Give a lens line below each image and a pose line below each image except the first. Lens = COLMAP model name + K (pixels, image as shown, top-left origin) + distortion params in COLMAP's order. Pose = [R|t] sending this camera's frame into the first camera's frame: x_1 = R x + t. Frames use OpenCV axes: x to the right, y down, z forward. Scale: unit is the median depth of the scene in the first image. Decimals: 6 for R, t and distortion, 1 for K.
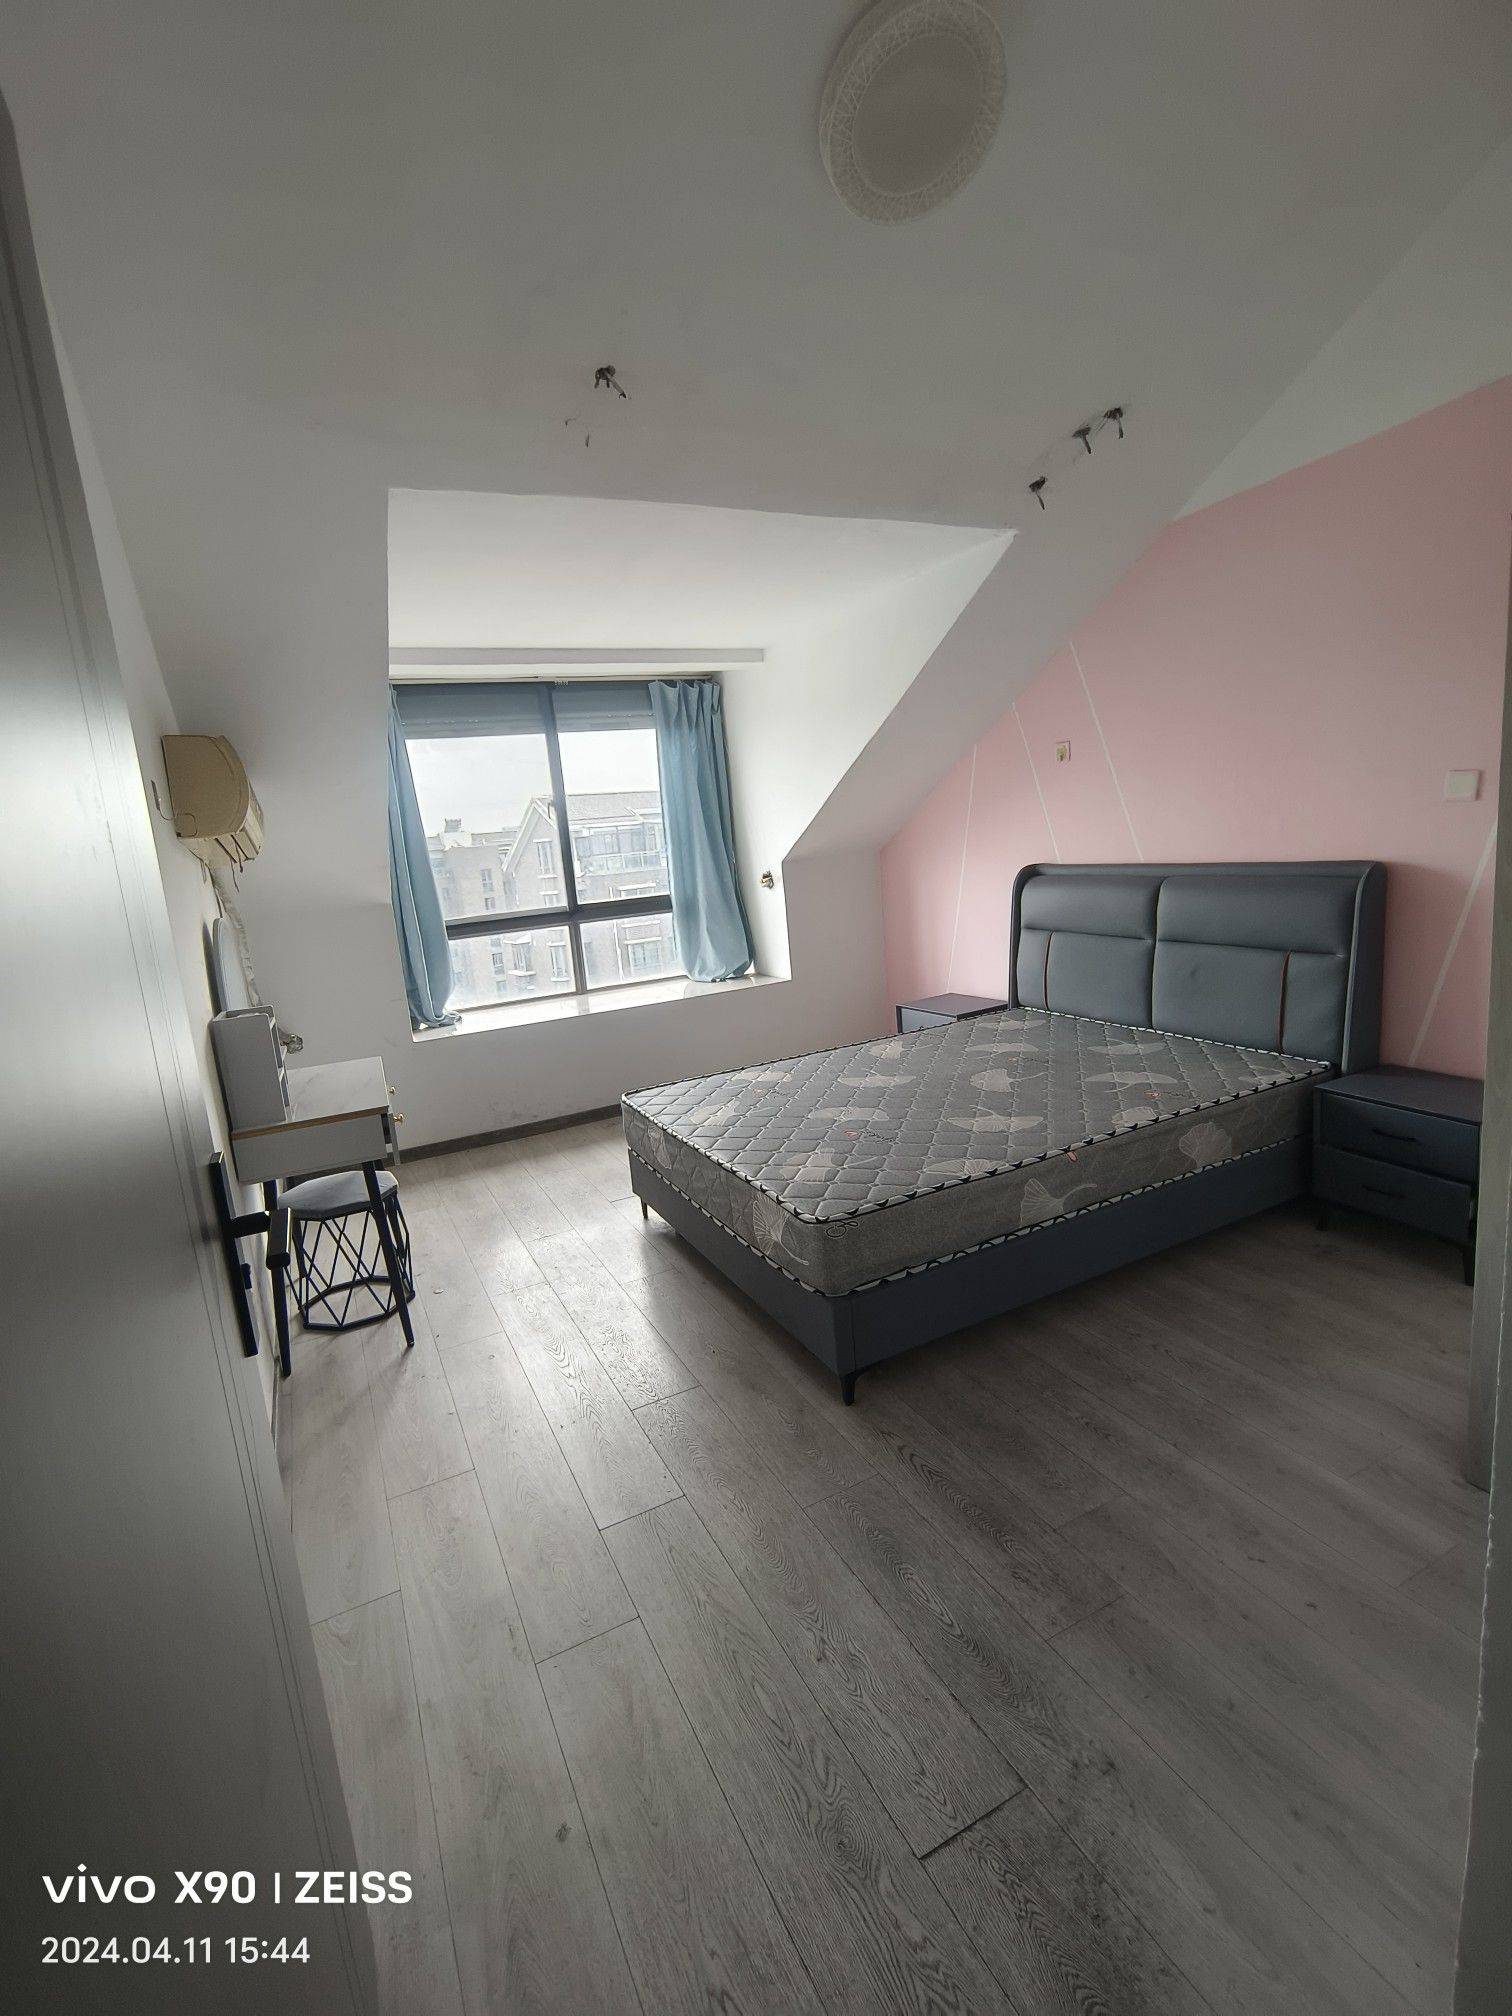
lens RADIAL K [[928.6, 0, 761.1], [0, 928.6, 1008.1], [0, 0, 1]] dist [-0.005460, 0.001104]
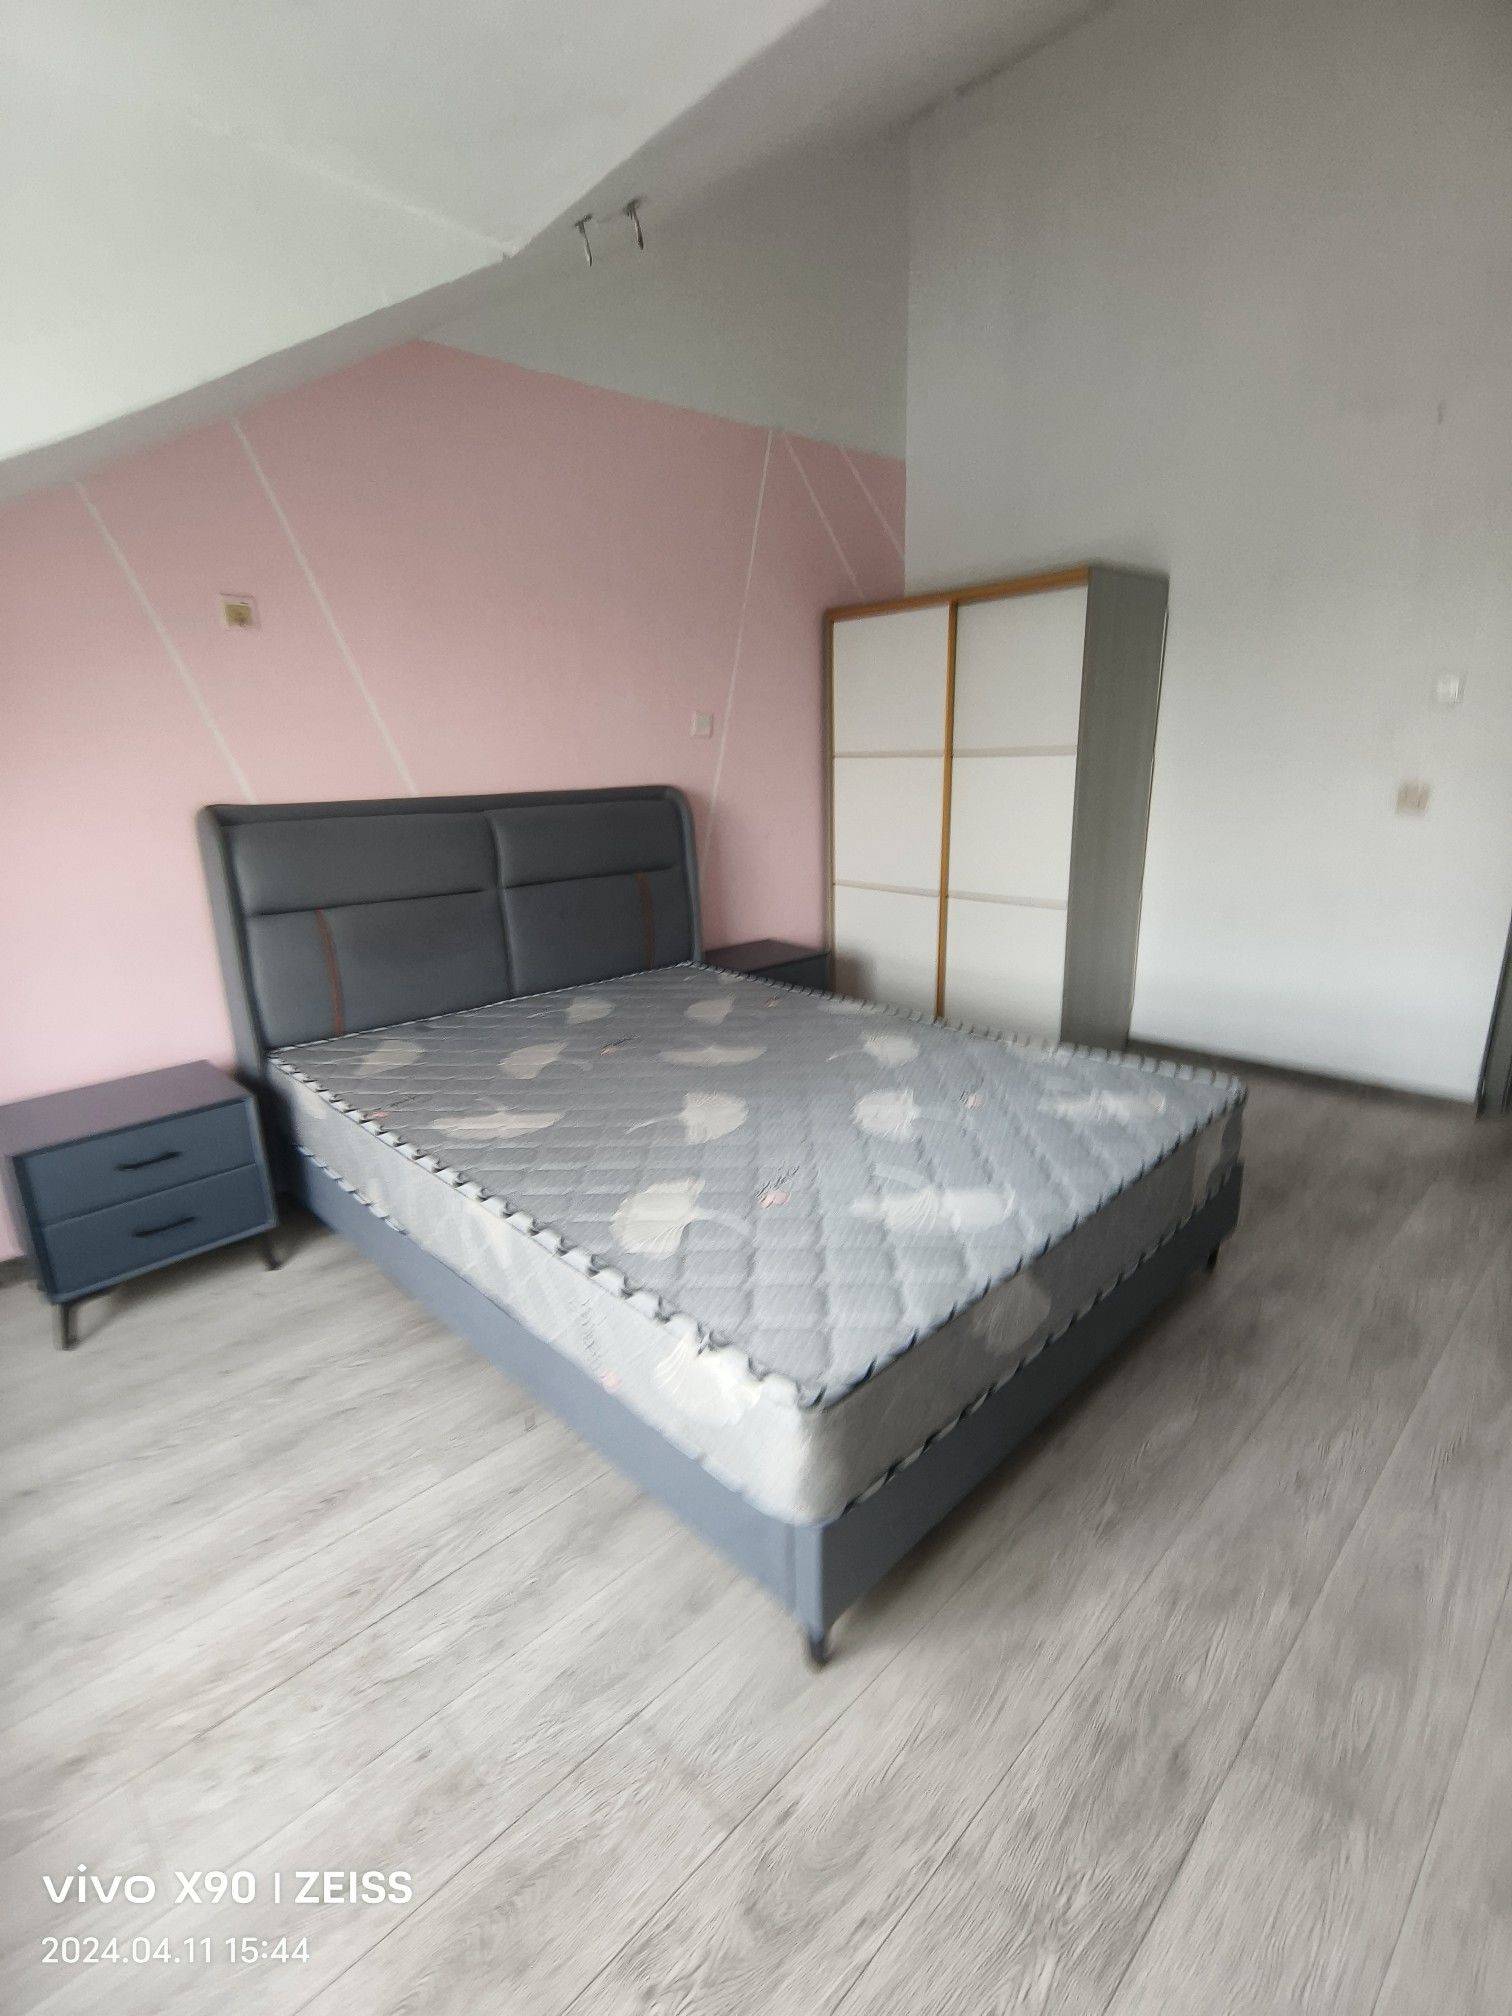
lens RADIAL K [[928.6, 0, 766.9], [0, 928.6, 1005.6], [0, 0, 1]] dist [-0.005460, 0.001104]
pose [[-0.297134, -0.160699, 0.941216, -0.440595], [0.221640, 0.947204, 0.231691, -0.119960], [-0.928756, 0.277455, -0.245829, 1.076308]]
